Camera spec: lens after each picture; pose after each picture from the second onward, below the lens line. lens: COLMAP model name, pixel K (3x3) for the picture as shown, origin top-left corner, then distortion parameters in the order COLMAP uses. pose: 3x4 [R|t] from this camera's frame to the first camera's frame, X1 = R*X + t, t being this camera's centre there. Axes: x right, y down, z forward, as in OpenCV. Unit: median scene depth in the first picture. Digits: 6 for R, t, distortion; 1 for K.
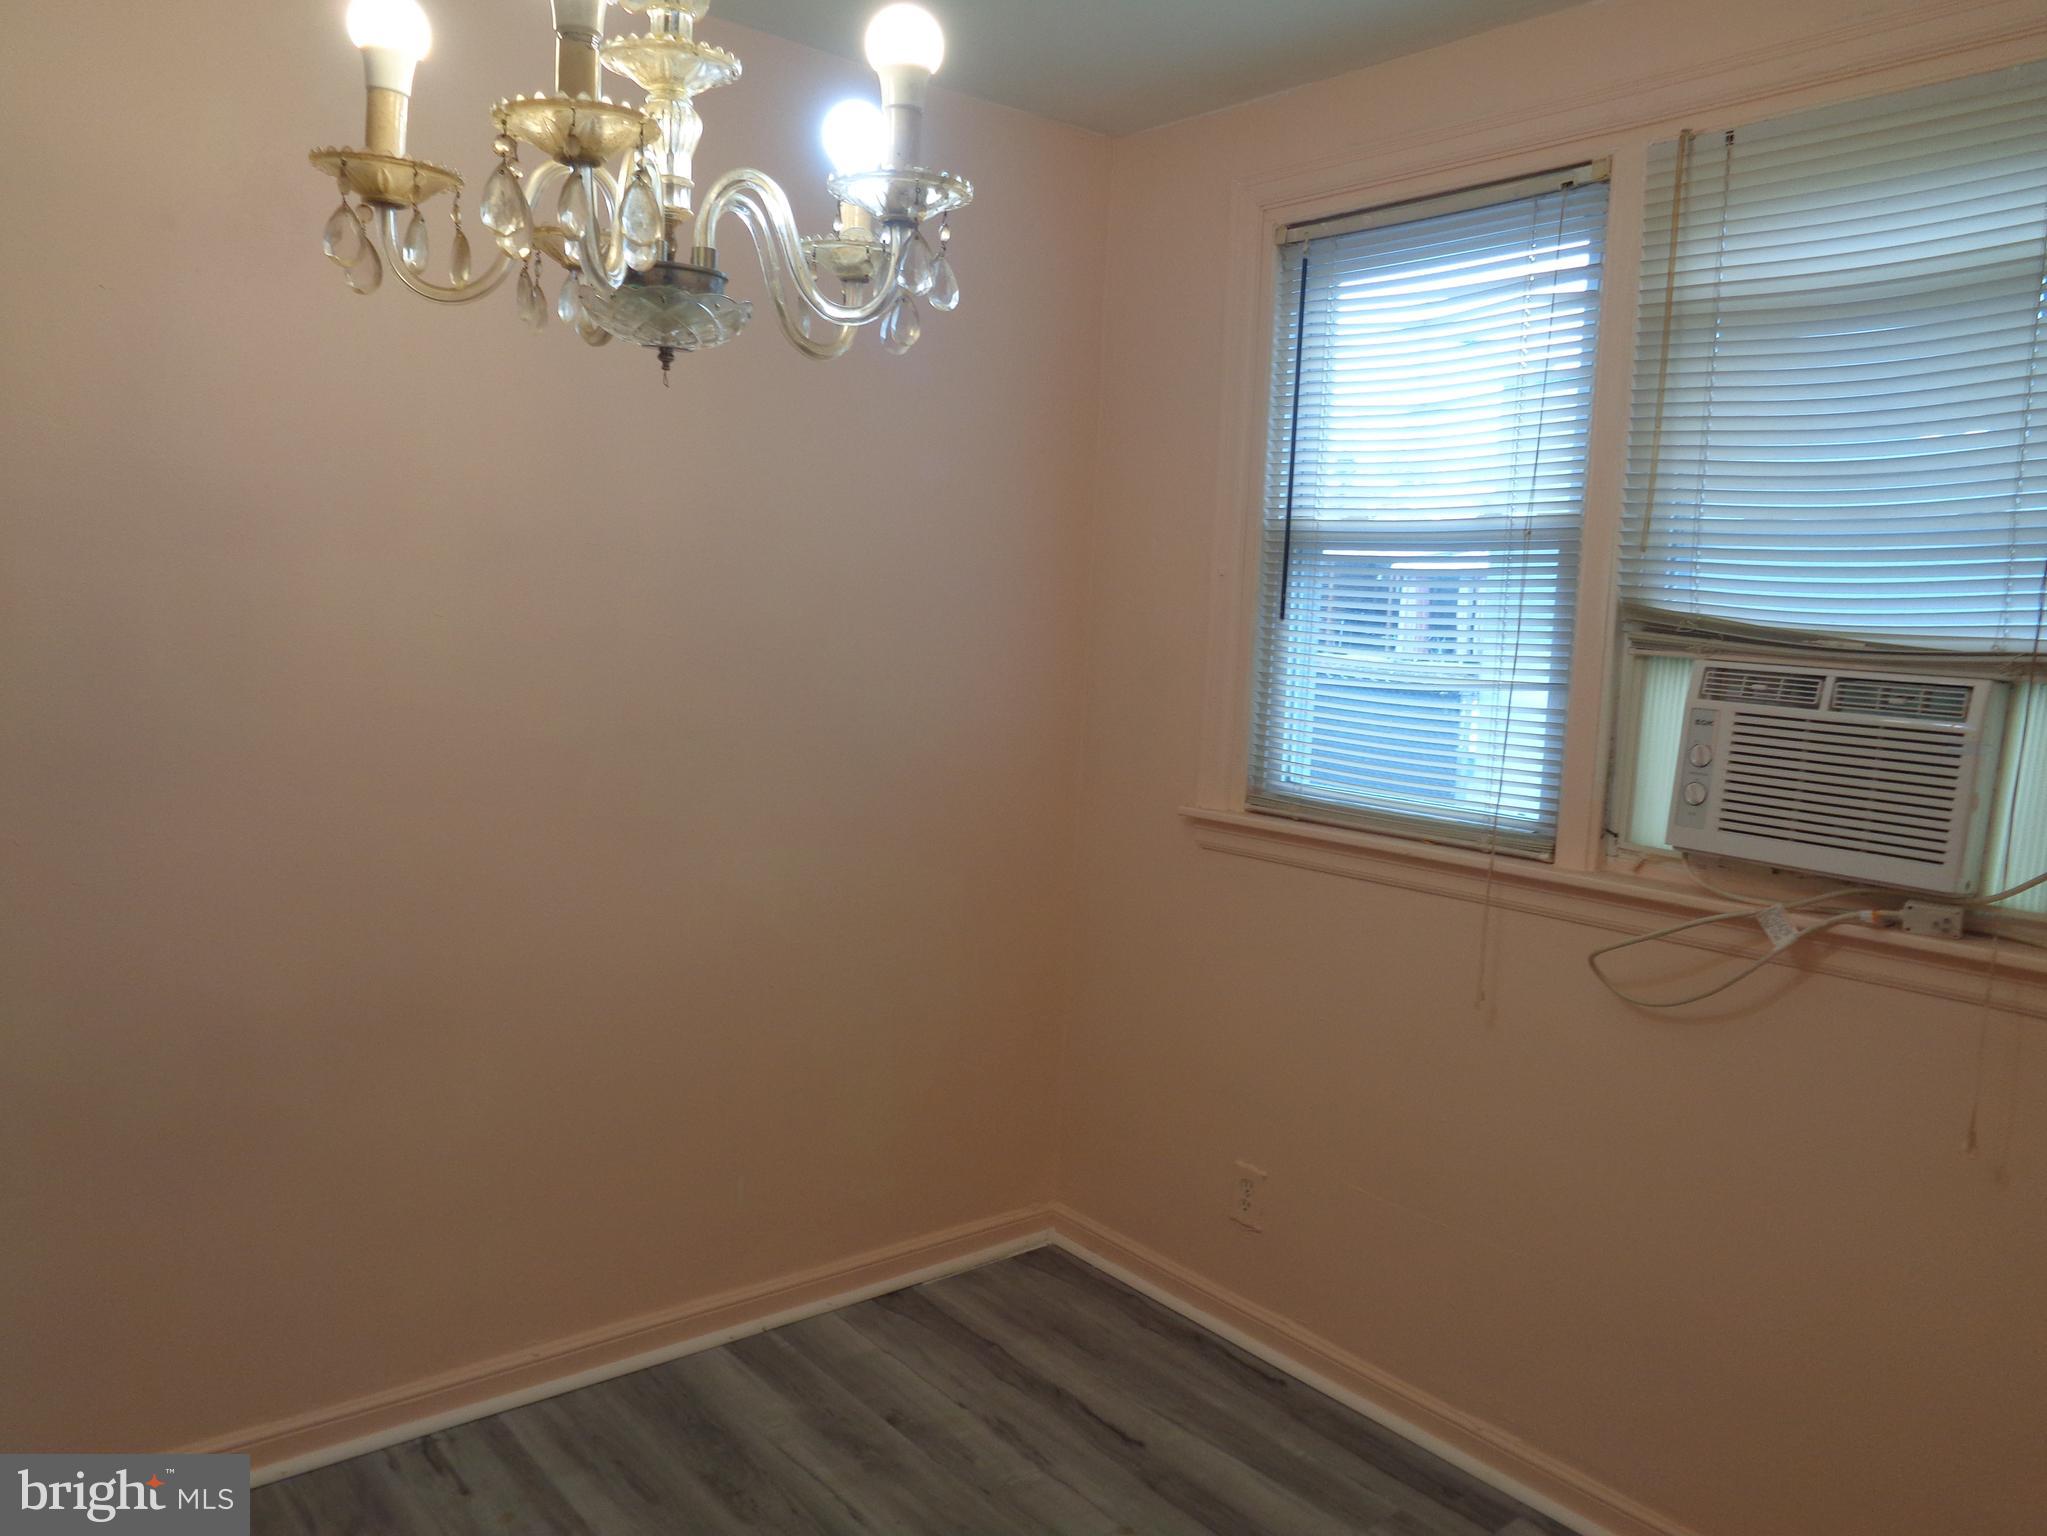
lens RADIAL K [[1605.3, 0, 1023.5], [0, 1605.3, 768.0], [0, 0, 1]] dist [0.050339, -0.013388]
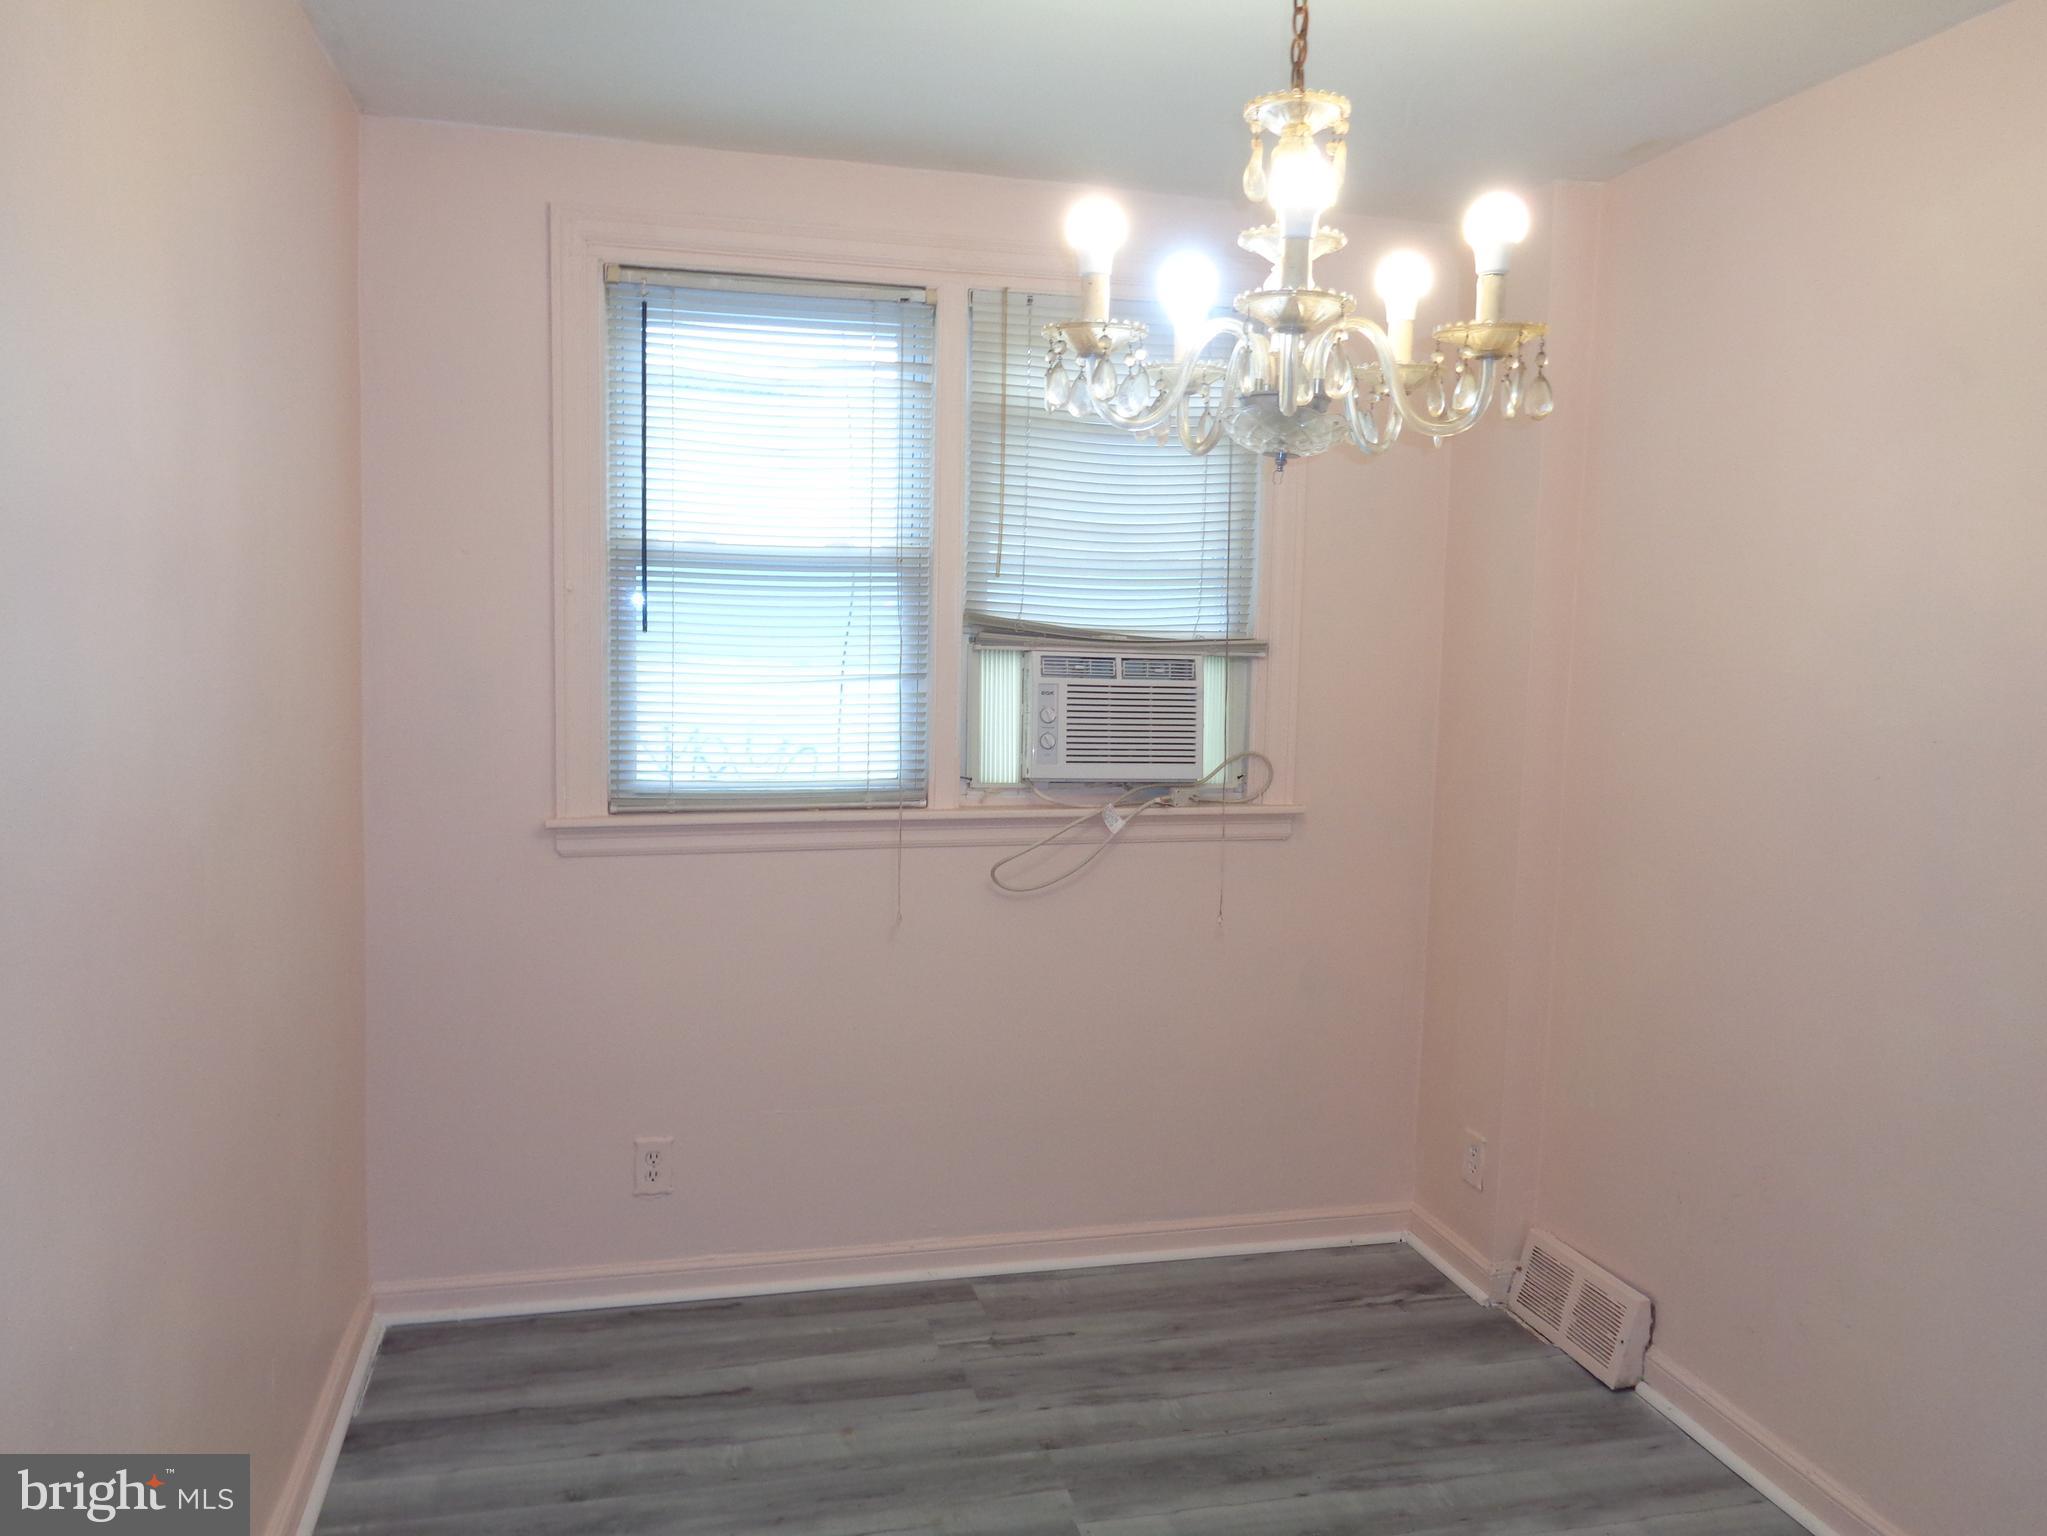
lens RADIAL K [[1605.3, 0, 1023.5], [0, 1605.3, 768.0], [0, 0, 1]] dist [0.050339, -0.013388]
pose [[0.406818, -0.118311, 0.905815, -0.846408], [0.099121, 0.991440, 0.084977, -0.079225], [-0.908116, 0.055215, 0.415063, 0.373694]]
